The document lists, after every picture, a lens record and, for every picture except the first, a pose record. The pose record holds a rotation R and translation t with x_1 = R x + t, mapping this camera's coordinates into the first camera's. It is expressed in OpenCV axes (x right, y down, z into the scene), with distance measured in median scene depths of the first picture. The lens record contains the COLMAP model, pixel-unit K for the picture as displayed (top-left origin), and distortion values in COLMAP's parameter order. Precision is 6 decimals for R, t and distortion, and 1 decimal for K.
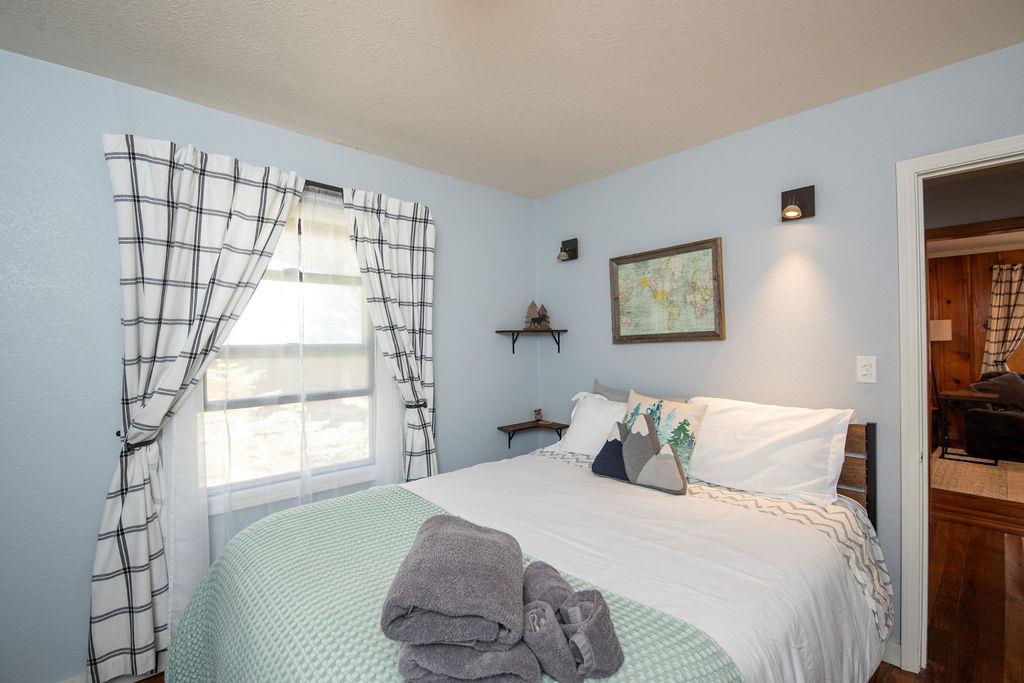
lens RADIAL K [[454.9, 0, 512.0], [0, 454.9, 341.5], [0, 0, 1]] dist [-0.003199, -0.008632]
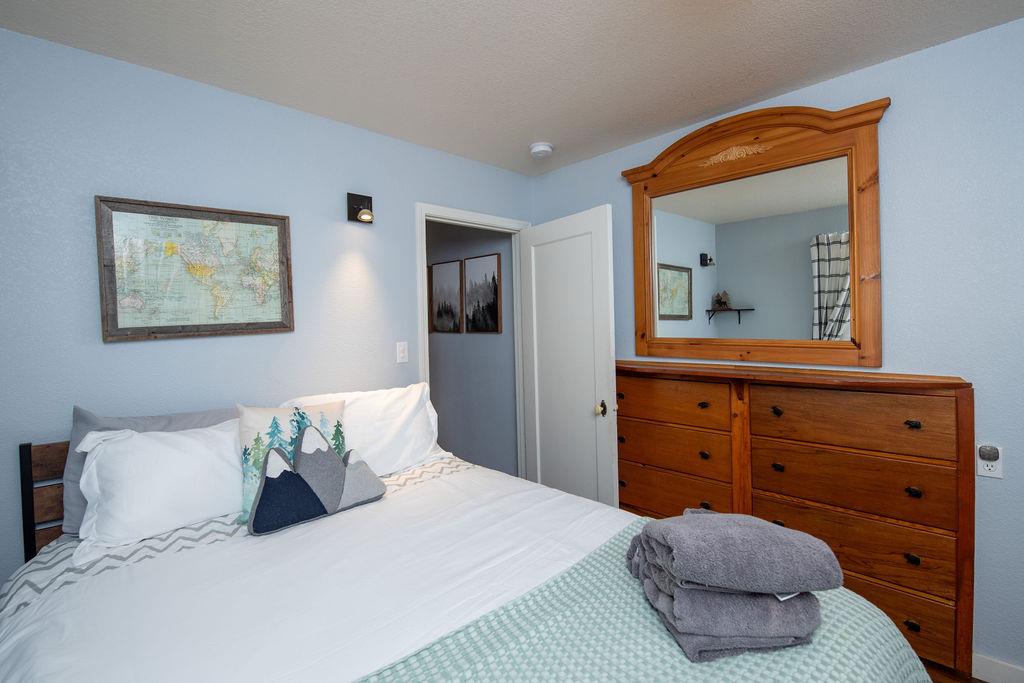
lens RADIAL K [[454.9, 0, 512.0], [0, 454.9, 341.5], [0, 0, 1]] dist [-0.003199, -0.008632]
pose [[-0.025479, -0.055869, 0.998113, -0.440089], [-0.000047, 0.998437, 0.055886, -0.033669], [-0.999675, 0.001377, -0.025442, 0.568152]]
